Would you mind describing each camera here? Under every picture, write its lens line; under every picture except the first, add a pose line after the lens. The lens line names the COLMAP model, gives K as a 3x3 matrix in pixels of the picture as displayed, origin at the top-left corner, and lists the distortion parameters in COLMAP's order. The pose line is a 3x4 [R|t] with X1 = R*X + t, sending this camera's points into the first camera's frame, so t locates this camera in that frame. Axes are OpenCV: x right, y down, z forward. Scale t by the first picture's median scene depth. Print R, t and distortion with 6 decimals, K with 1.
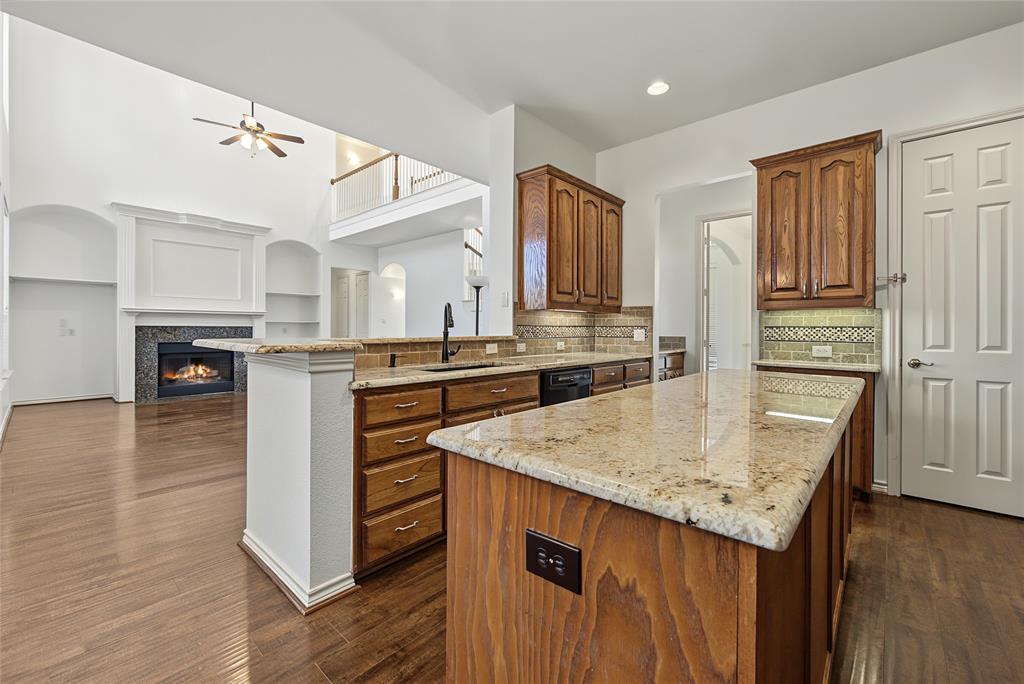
lens RADIAL K [[428.4, 0, 512.5], [0, 428.4, 329.6], [0, 0, 1]] dist [-0.000590, 0.000158]
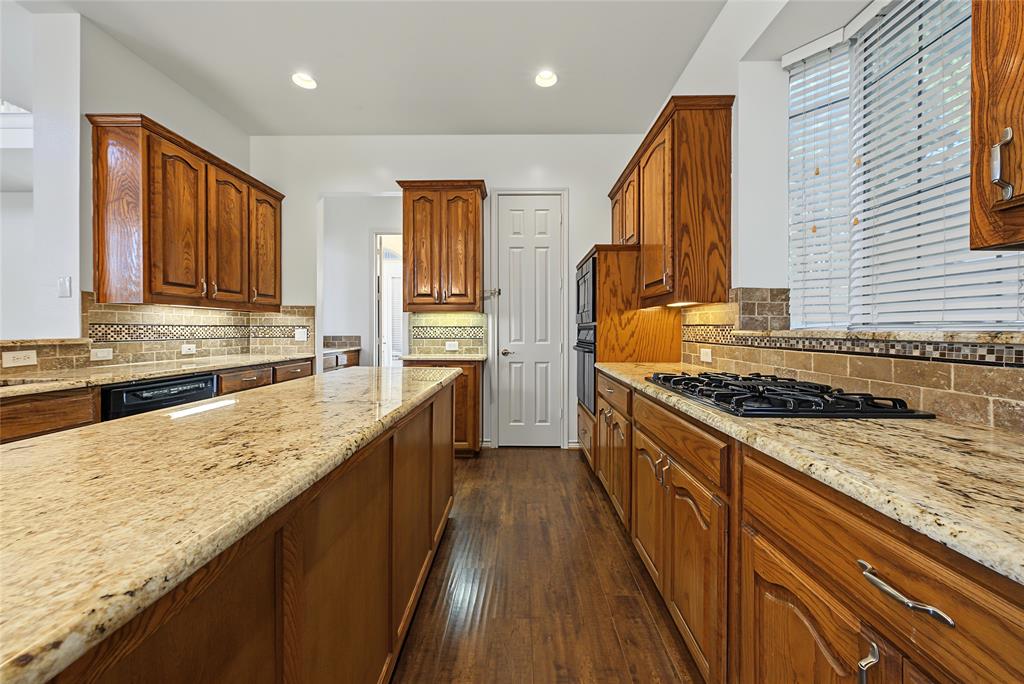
lens RADIAL K [[352.1, 0, 518.6], [0, 352.1, 331.3], [0, 0, 1]] dist [-0.000486, -0.000390]
pose [[0.752440, -0.006798, 0.658626, 0.169396], [0.003408, 0.999974, 0.006428, 0.001106], [-0.658652, -0.002592, 0.752443, 0.075963]]
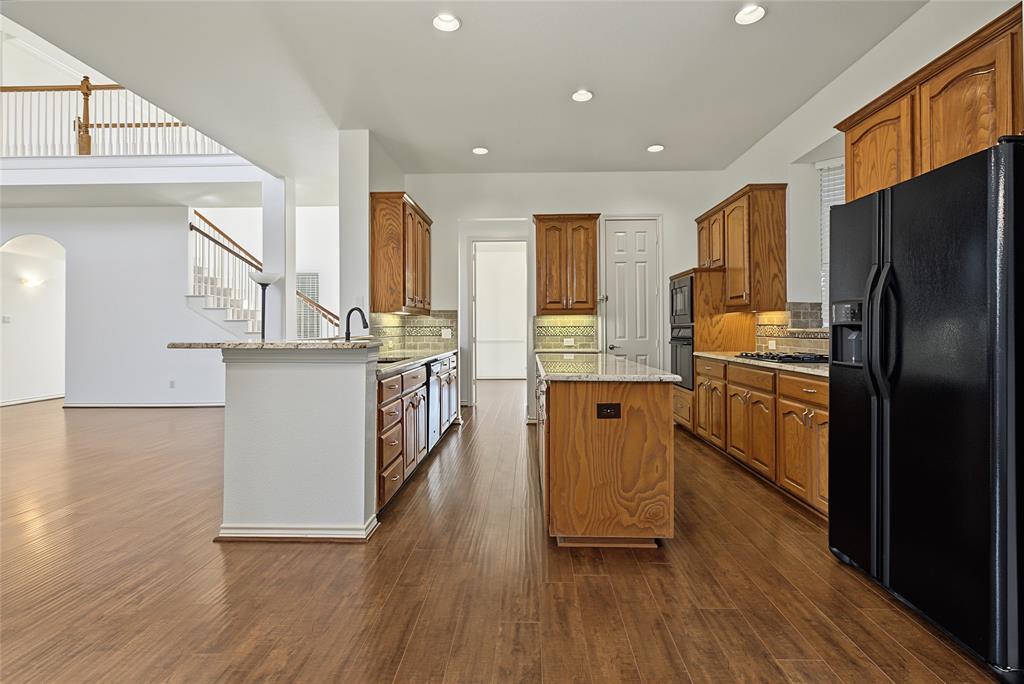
lens RADIAL K [[497.6, 0, 514.8], [0, 497.6, 325.8], [0, 0, 1]] dist [0.004828, -0.001190]
pose [[0.763856, -0.003567, 0.645377, -0.570361], [0.008340, 0.999956, -0.004344, -0.002483], [-0.645333, 0.008701, 0.763852, -0.253956]]
